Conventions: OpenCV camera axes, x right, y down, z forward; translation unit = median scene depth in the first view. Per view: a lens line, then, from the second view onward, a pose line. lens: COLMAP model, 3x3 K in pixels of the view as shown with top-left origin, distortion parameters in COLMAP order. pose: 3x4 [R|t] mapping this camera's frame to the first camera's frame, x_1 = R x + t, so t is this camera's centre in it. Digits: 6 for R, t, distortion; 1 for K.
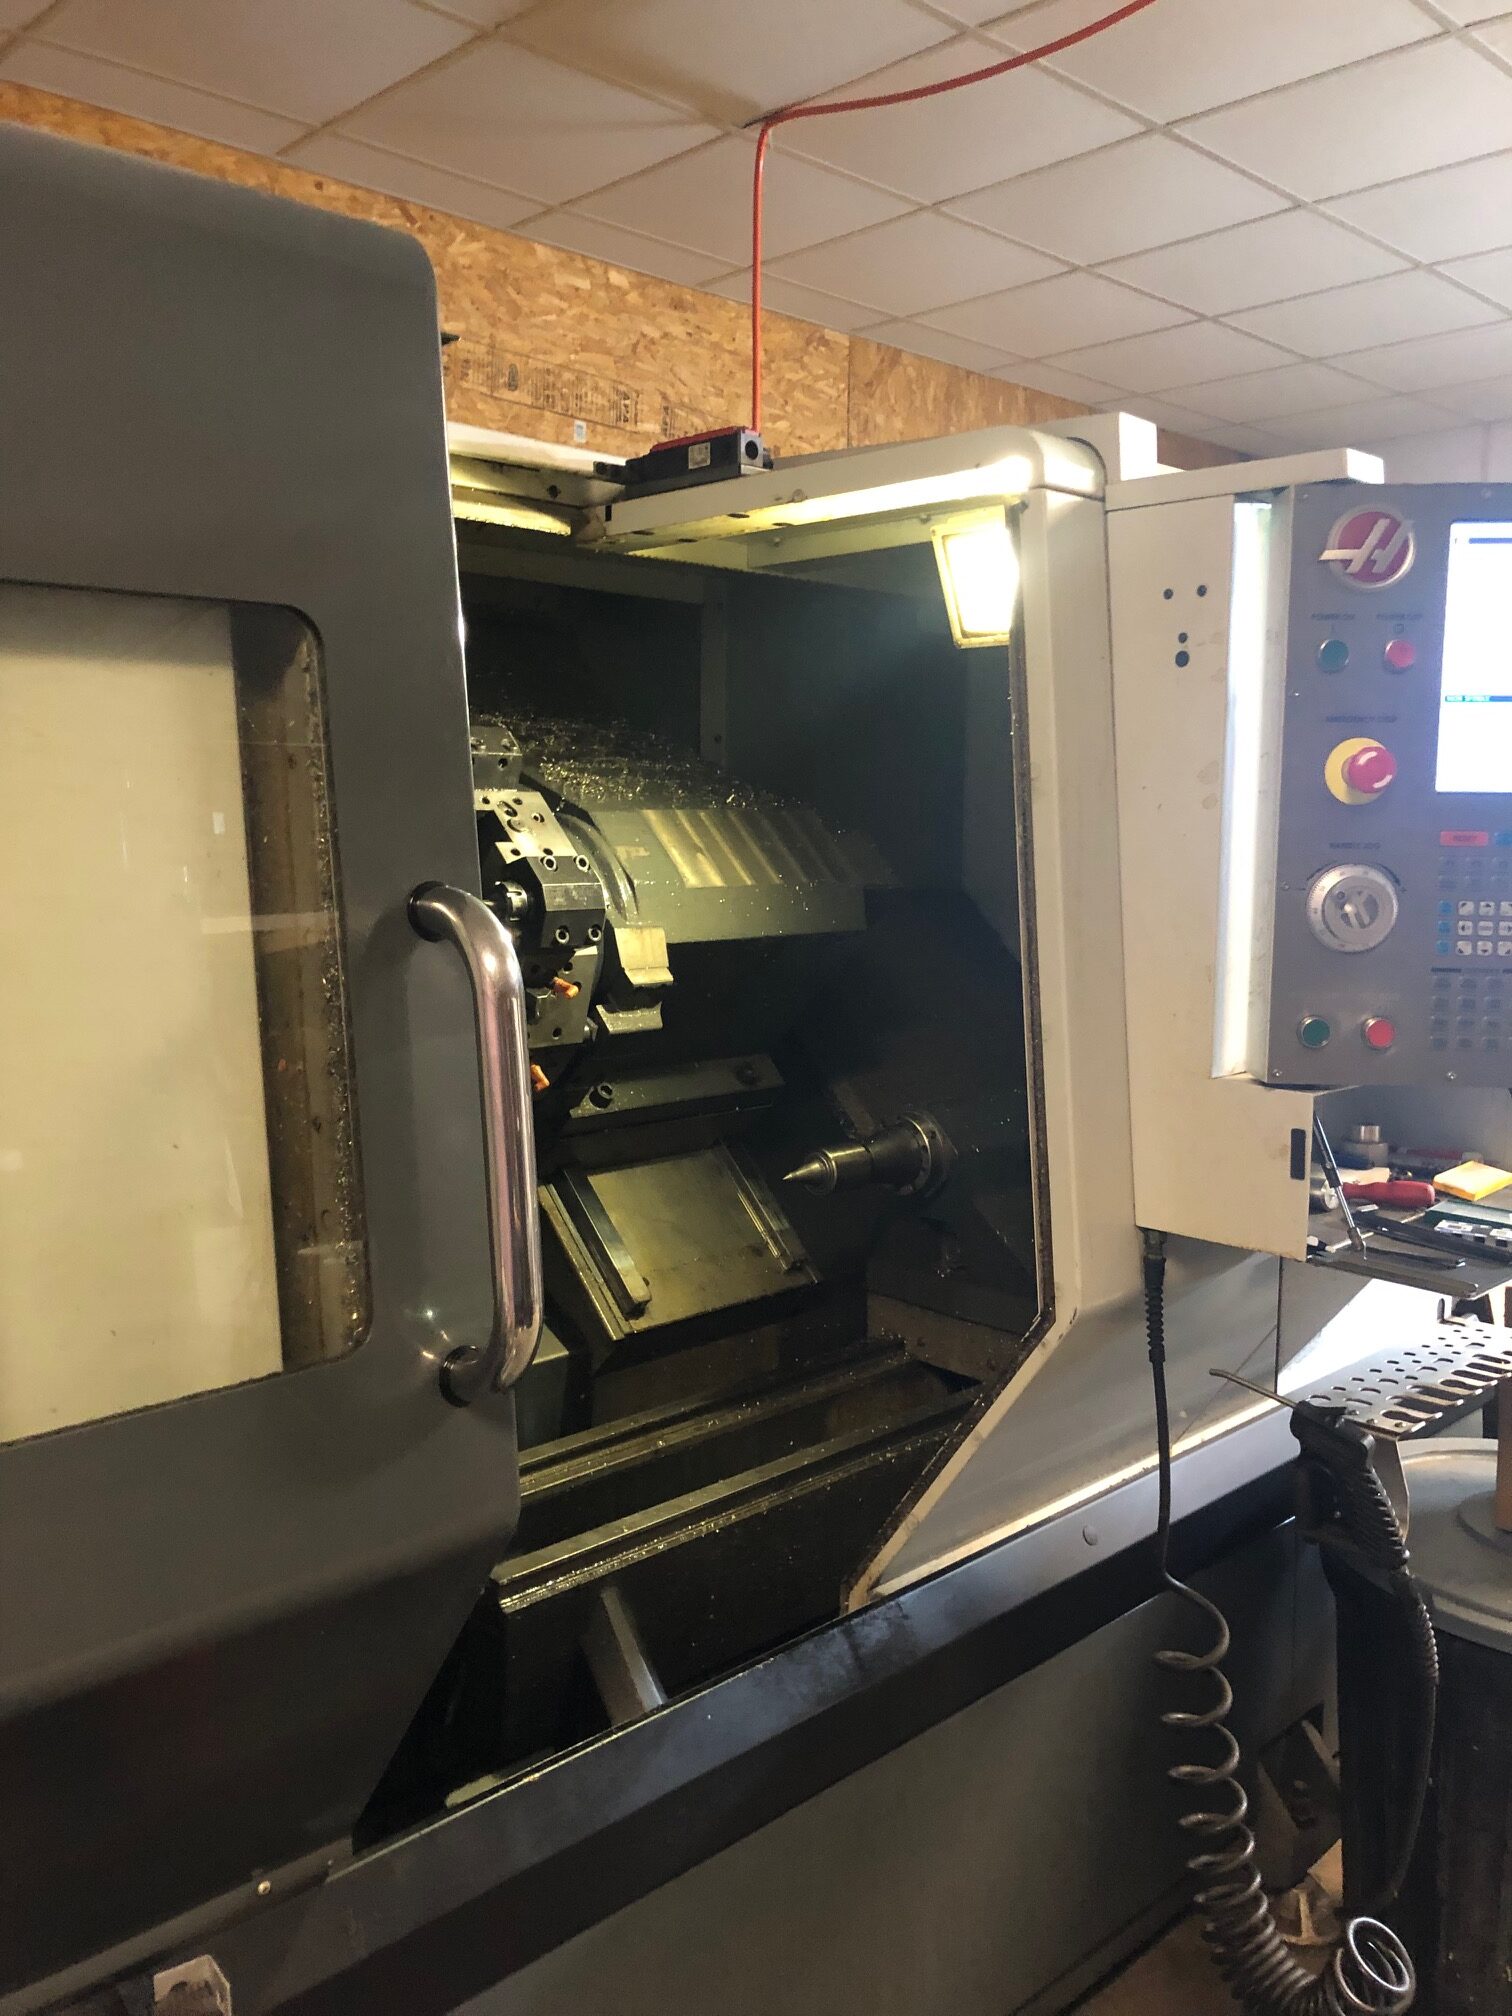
lens RADIAL K [[1670.2, 0, 702.6], [0, 1670.2, 1052.7], [0, 0, 1]] dist [0.011940, -0.000480]
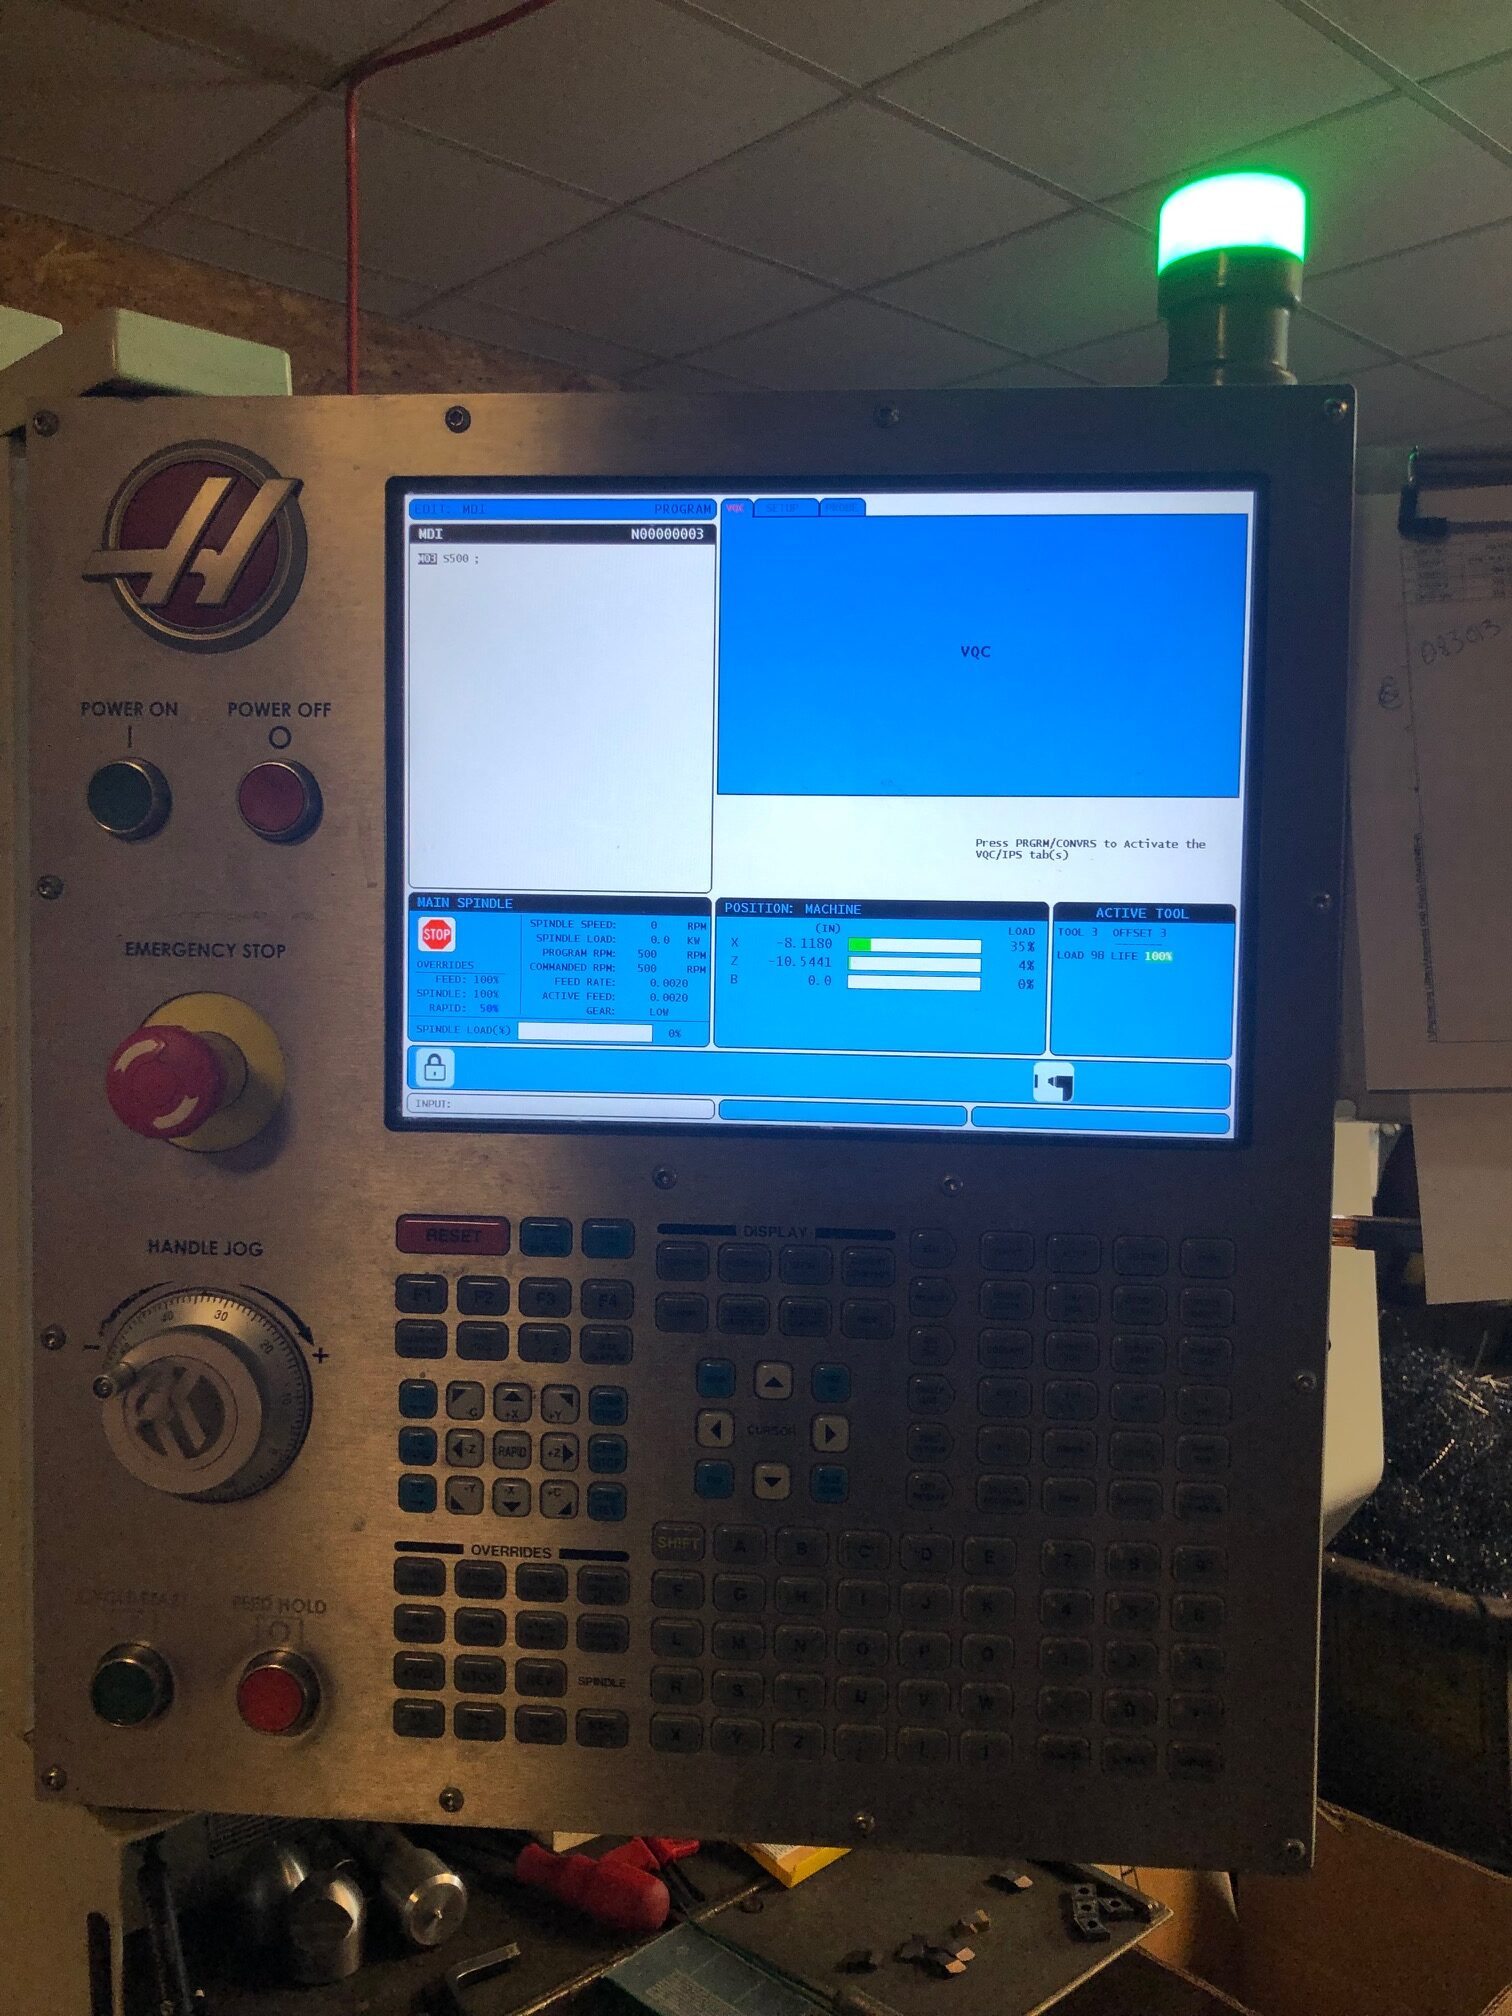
lens RADIAL K [[1648.0, 0, 755.2], [0, 1648.0, 1037.5], [0, 0, 1]] dist [0.012850, -0.017281]
pose [[0.999881, 0.009994, -0.011747, 0.241330], [-0.010676, 0.998174, -0.059451, -0.069503], [0.011131, 0.059569, 0.998162, 0.266196]]
